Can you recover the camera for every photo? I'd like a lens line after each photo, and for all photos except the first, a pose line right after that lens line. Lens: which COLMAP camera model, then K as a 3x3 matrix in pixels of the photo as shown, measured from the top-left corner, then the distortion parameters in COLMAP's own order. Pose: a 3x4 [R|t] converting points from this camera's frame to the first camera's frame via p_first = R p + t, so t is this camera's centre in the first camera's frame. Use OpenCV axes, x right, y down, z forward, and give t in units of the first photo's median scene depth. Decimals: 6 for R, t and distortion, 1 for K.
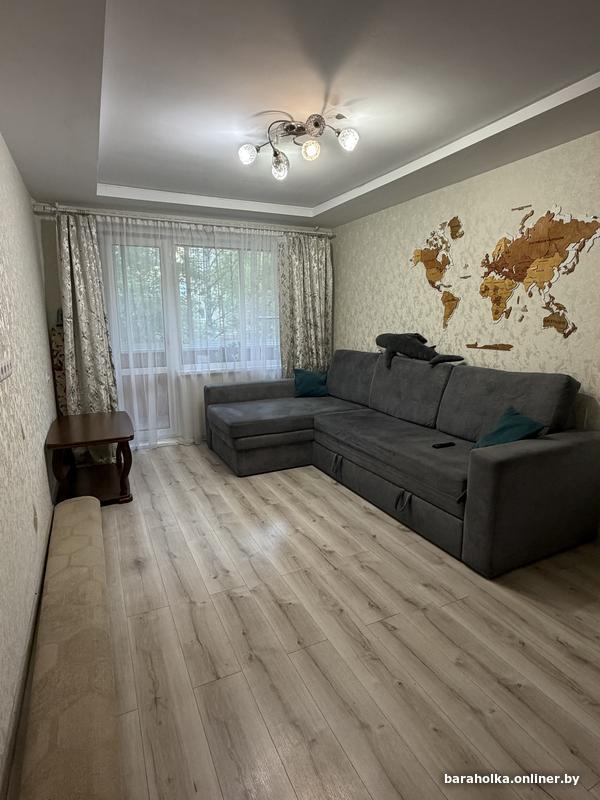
lens RADIAL K [[432.4, 0, 298.9], [0, 432.4, 398.1], [0, 0, 1]] dist [-0.003882, 0.002008]
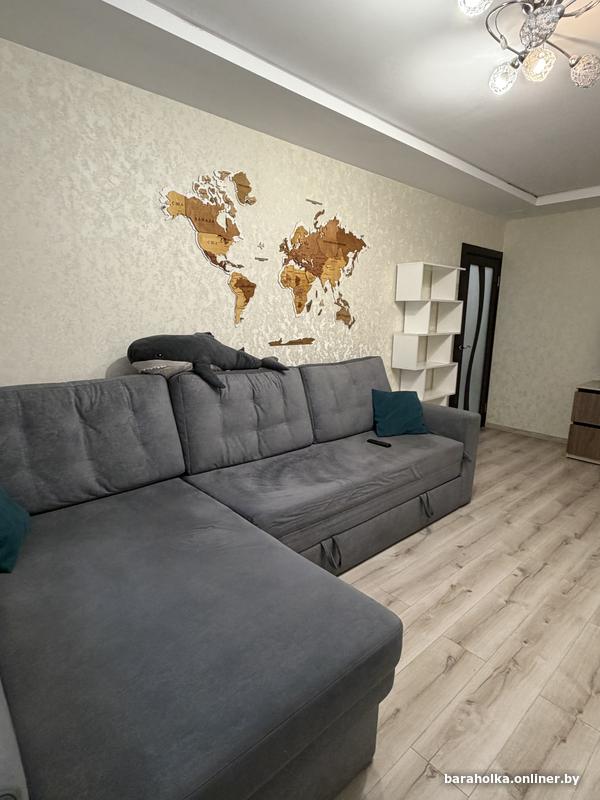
lens RADIAL K [[432.4, 0, 297.4], [0, 432.4, 400.0], [0, 0, 1]] dist [-0.003882, 0.002008]
pose [[-0.276211, -0.184812, 0.943161, -0.523855], [0.161258, 0.958514, 0.235046, -0.247408], [-0.947472, 0.217015, -0.234950, 1.412475]]
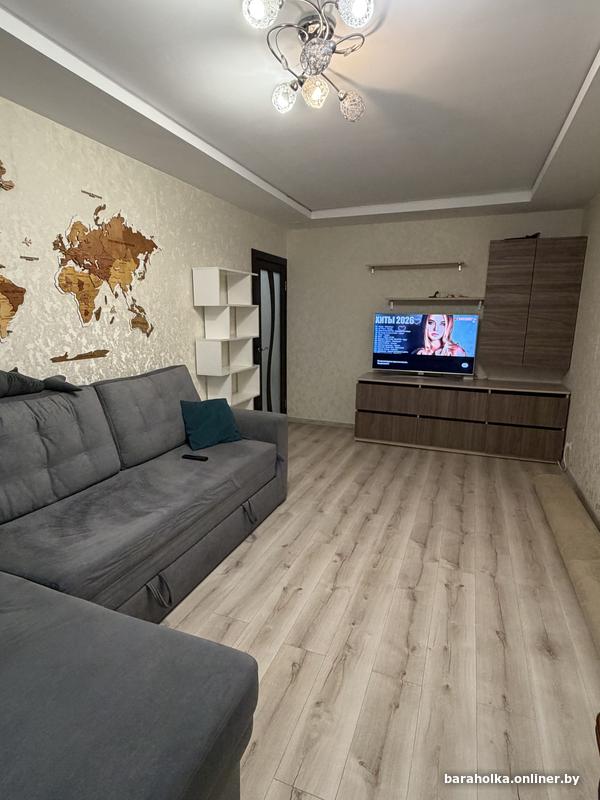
lens RADIAL K [[432.4, 0, 298.2], [0, 432.4, 400.7], [0, 0, 1]] dist [-0.003882, 0.002008]
pose [[-0.680246, -0.140052, 0.719480, -0.473655], [0.132177, 0.942047, 0.308346, -0.267836], [-0.720968, 0.304850, -0.622312, 1.410242]]
